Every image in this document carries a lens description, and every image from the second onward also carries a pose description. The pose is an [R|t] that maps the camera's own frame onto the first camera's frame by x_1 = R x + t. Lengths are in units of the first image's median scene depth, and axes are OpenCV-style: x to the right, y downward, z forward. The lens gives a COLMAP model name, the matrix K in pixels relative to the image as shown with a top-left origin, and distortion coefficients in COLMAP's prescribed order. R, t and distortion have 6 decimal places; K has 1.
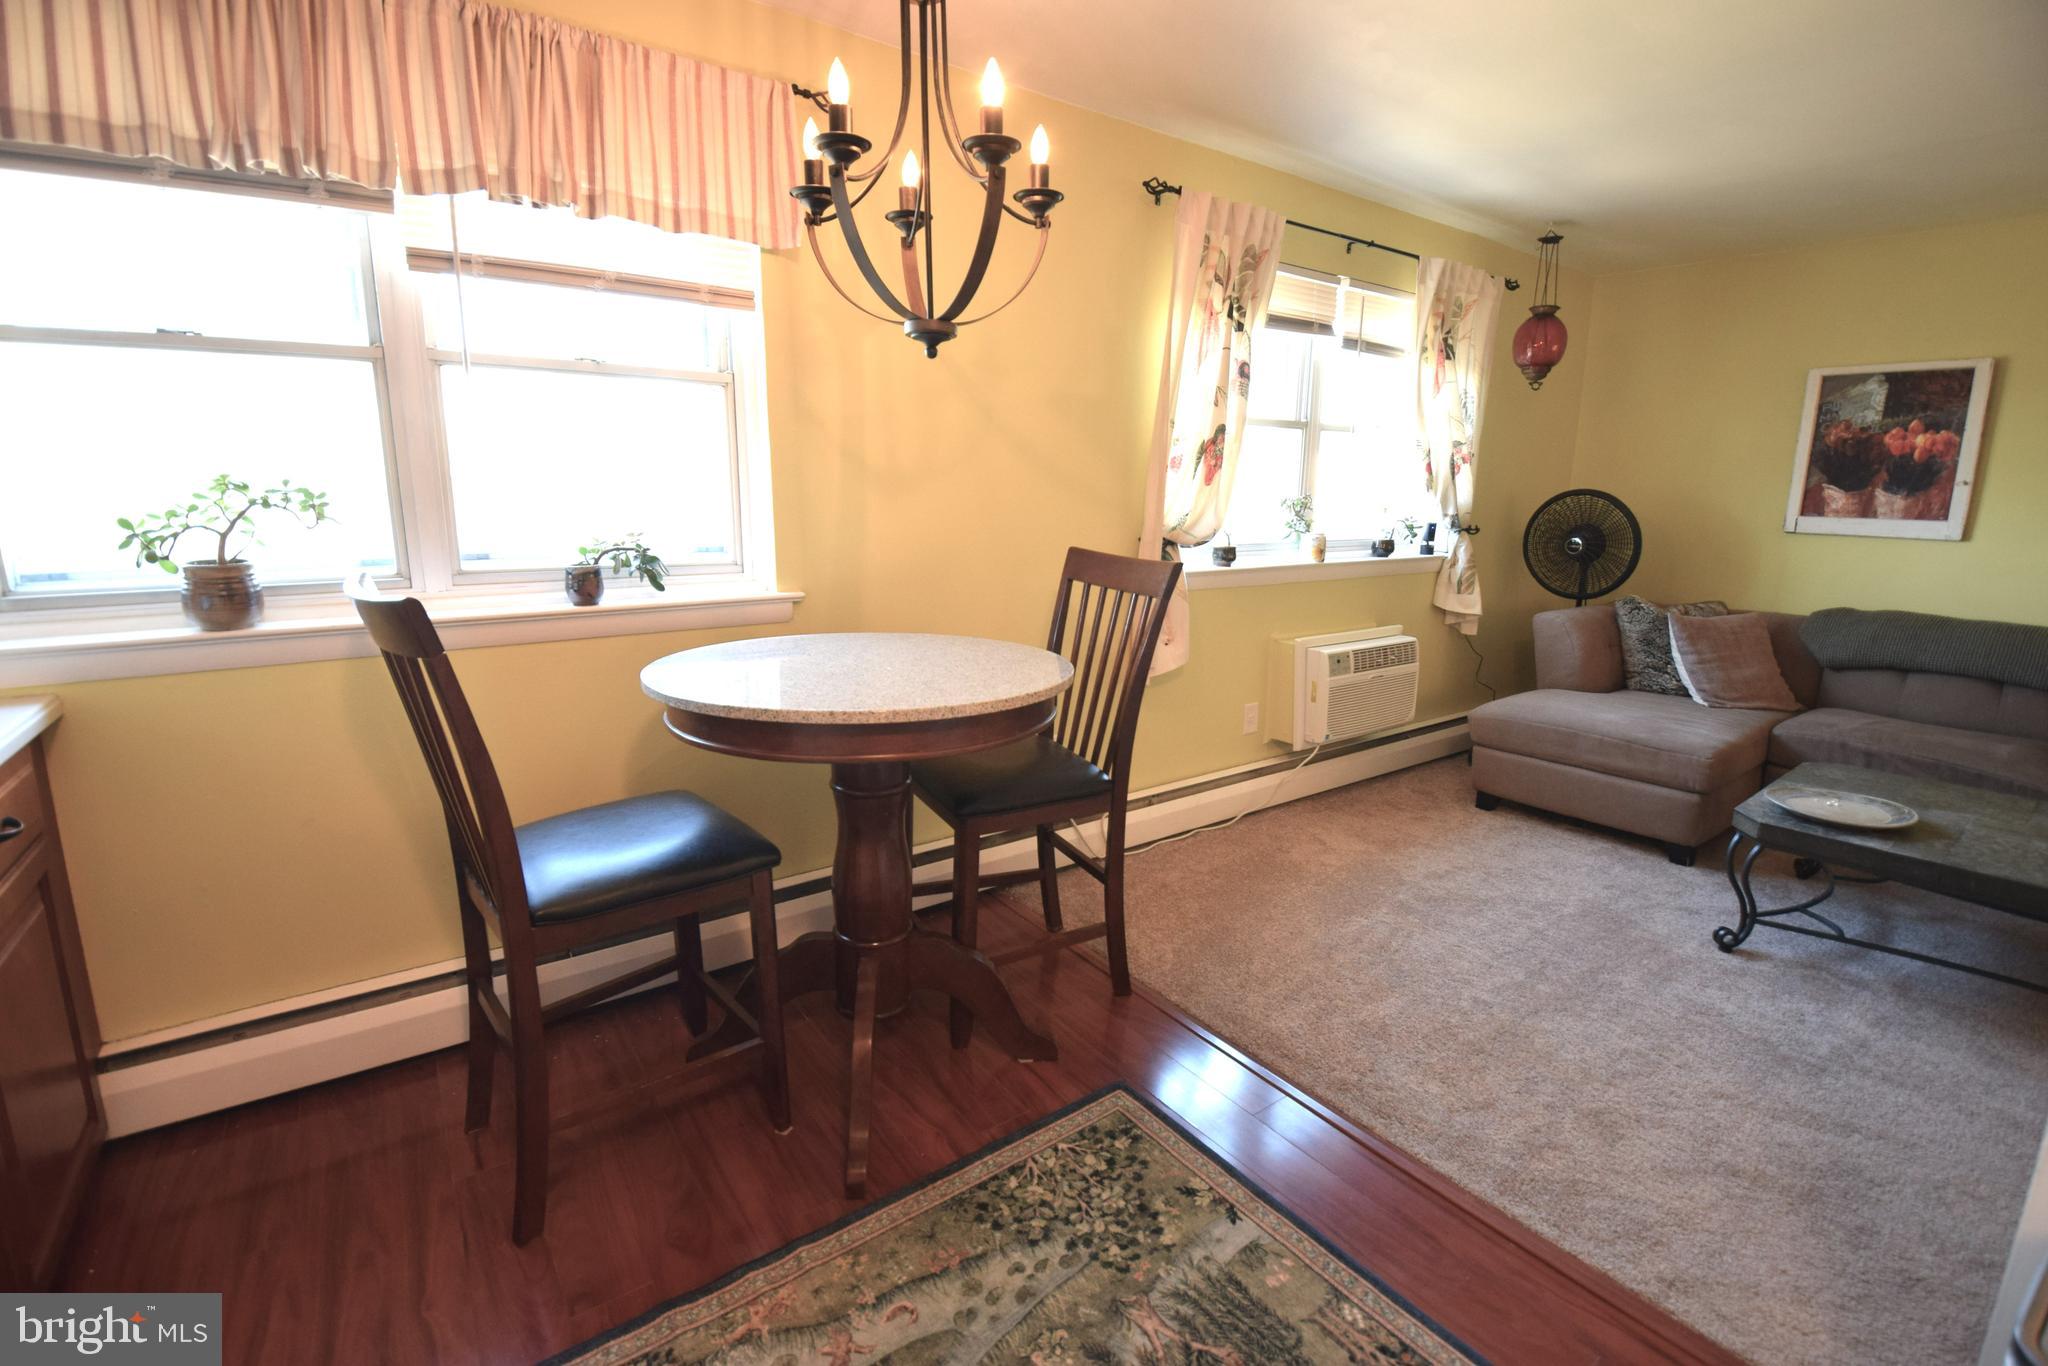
lens RADIAL K [[903.5, 0, 1024.0], [0, 903.5, 671.5], [0, 0, 1]] dist [0.001637, -0.020603]
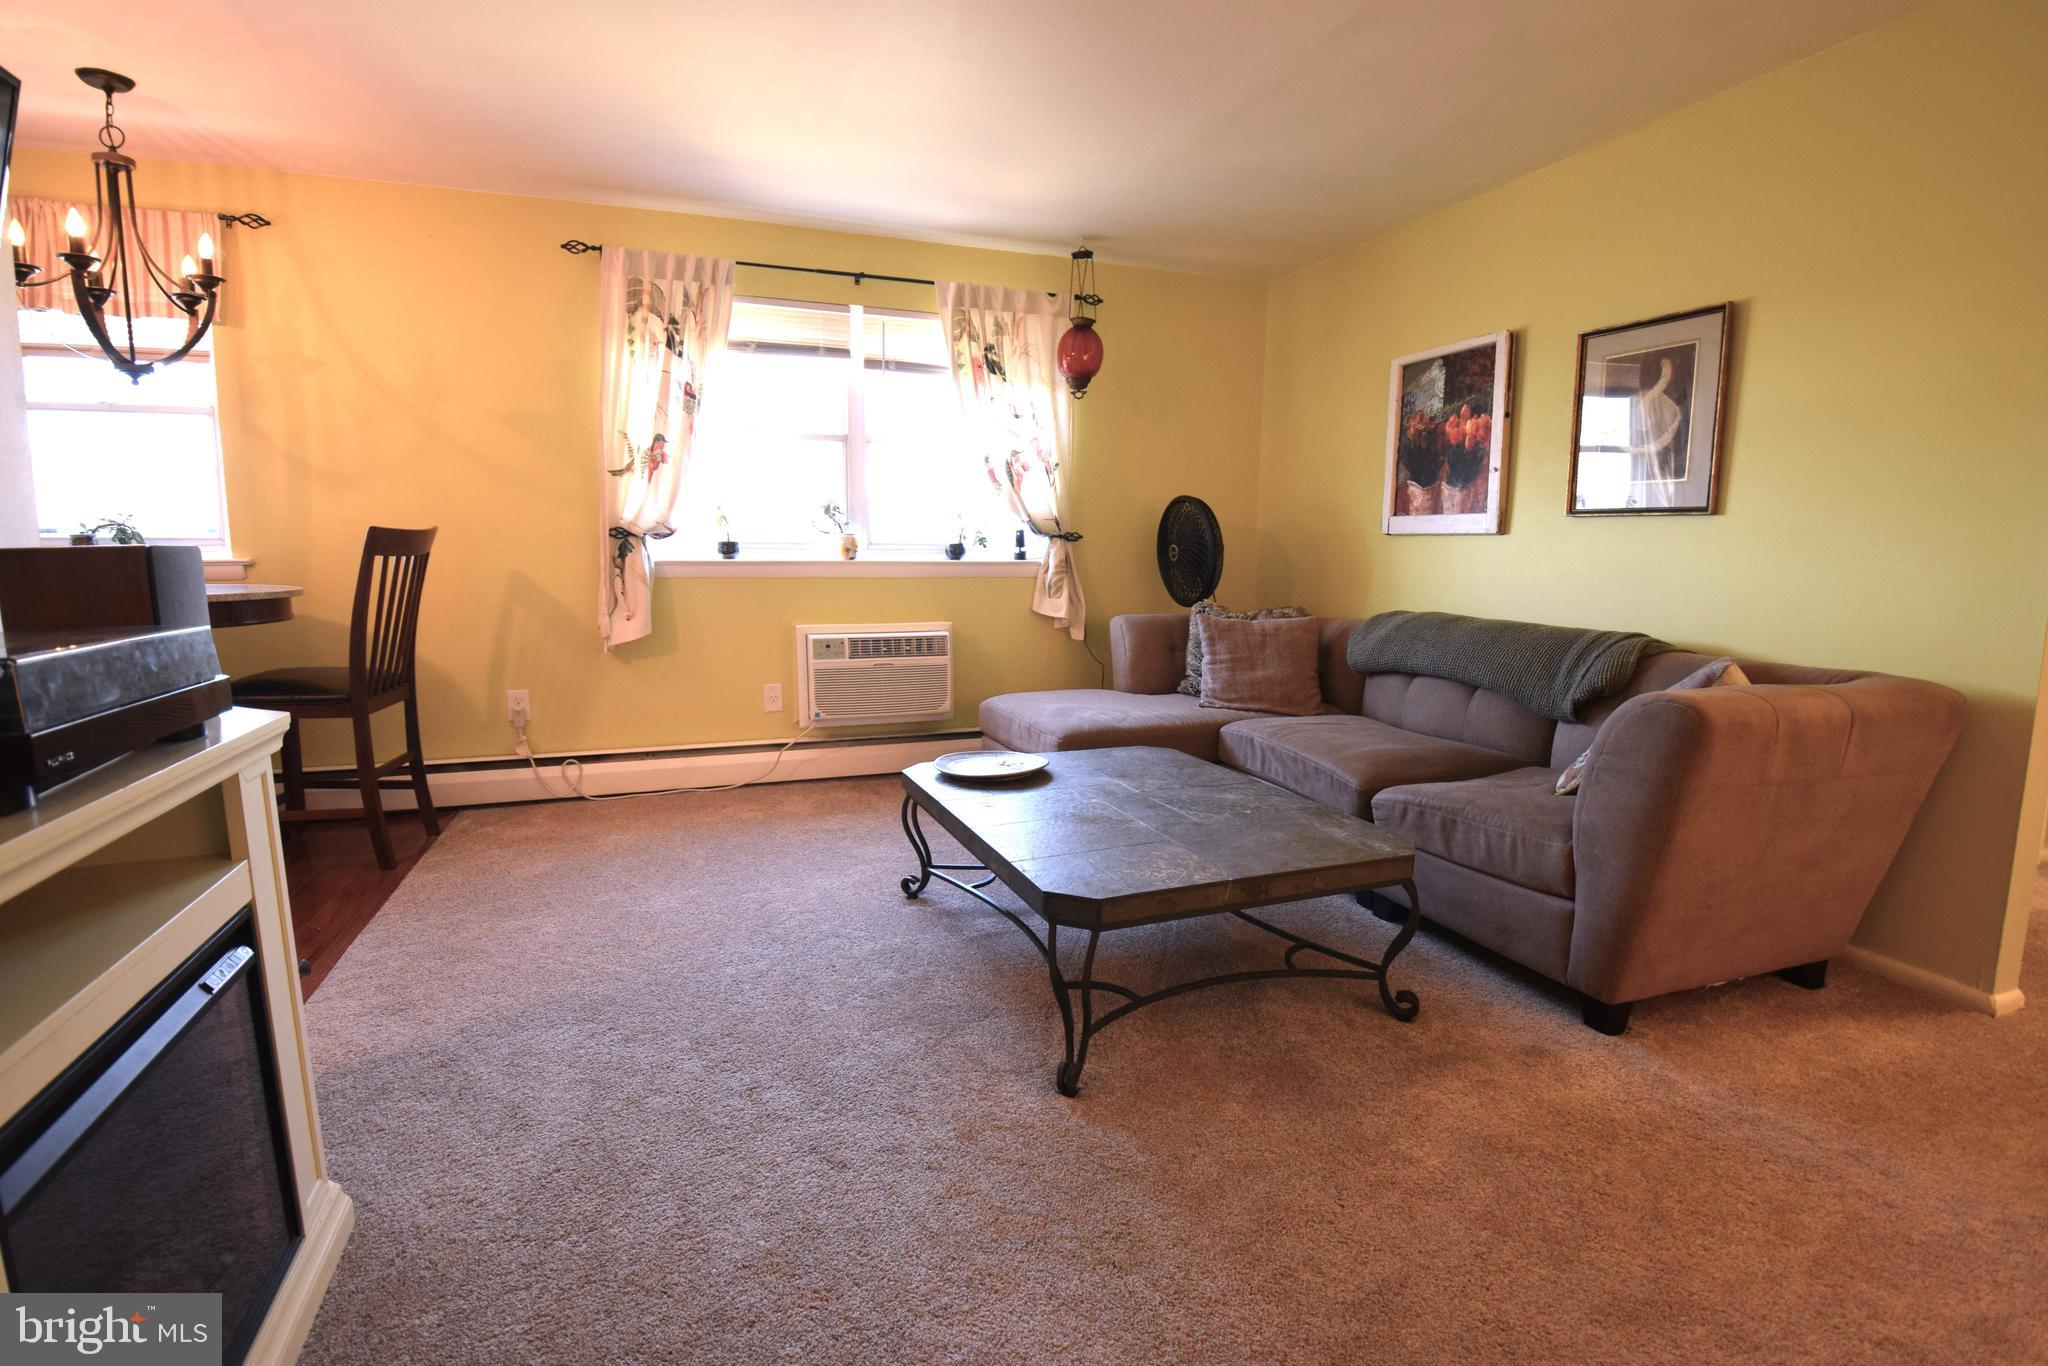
lens RADIAL K [[957.6, 0, 1015.0], [0, 957.6, 673.0], [0, 0, 1]] dist [0.023553, -0.029548]
pose [[0.962997, 0.033356, -0.267438, 1.084627], [-0.050940, 0.996953, -0.059081, 0.096306], [0.264653, 0.070518, 0.961762, -0.078194]]
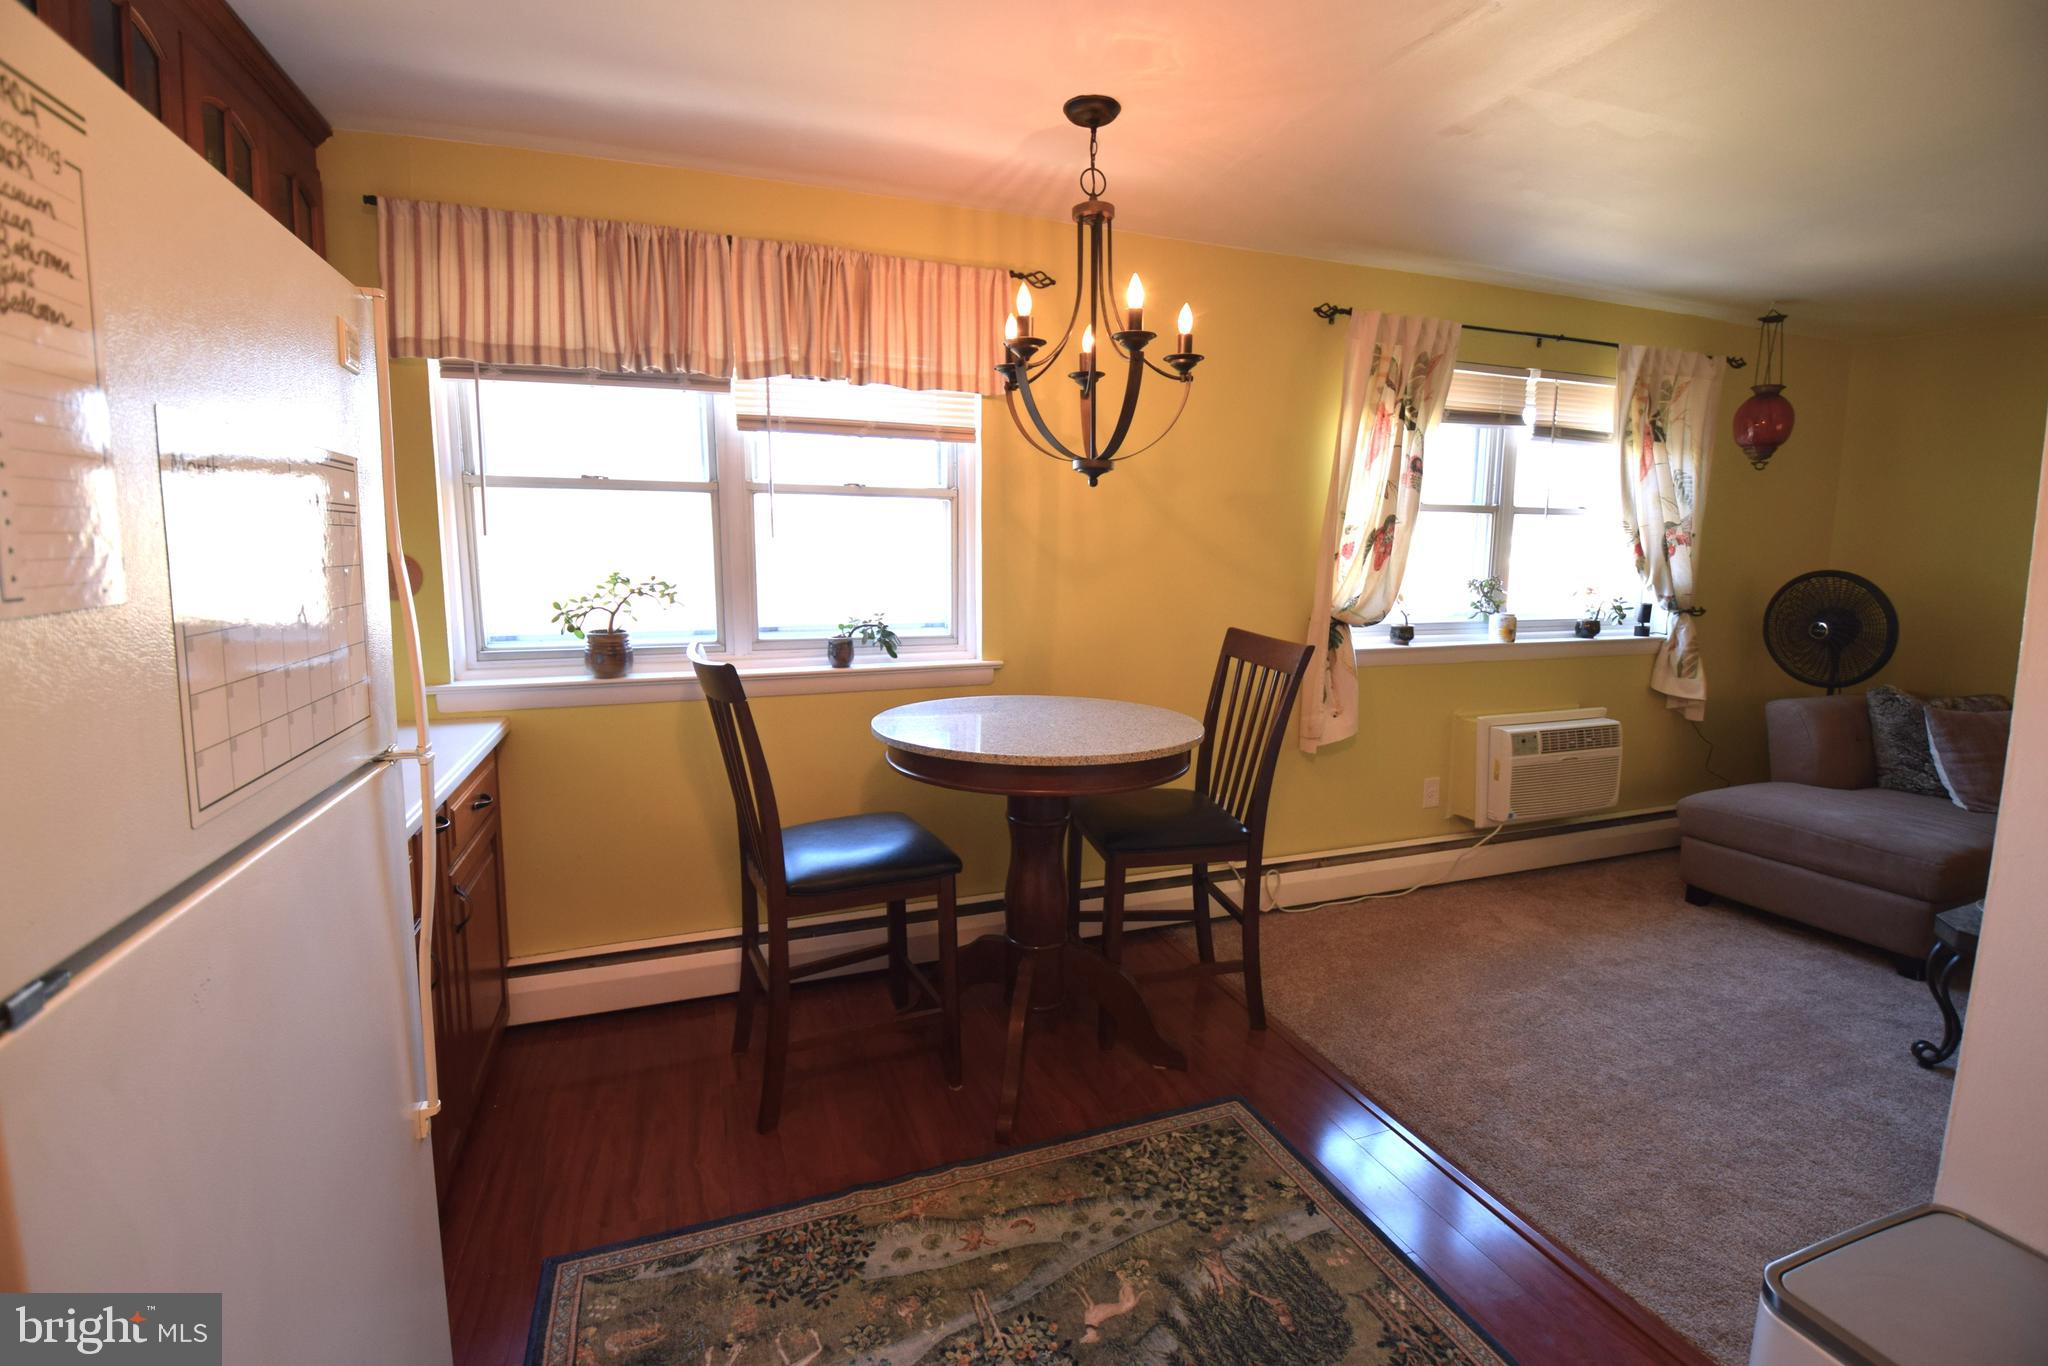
lens RADIAL K [[903.5, 0, 1024.0], [0, 903.5, 671.5], [0, 0, 1]] dist [0.001637, -0.020603]
pose [[0.964495, 0.030522, -0.262330, 0.088664], [-0.048468, 0.996885, -0.062211, 0.001110], [0.259614, 0.072717, 0.962971, -0.149310]]
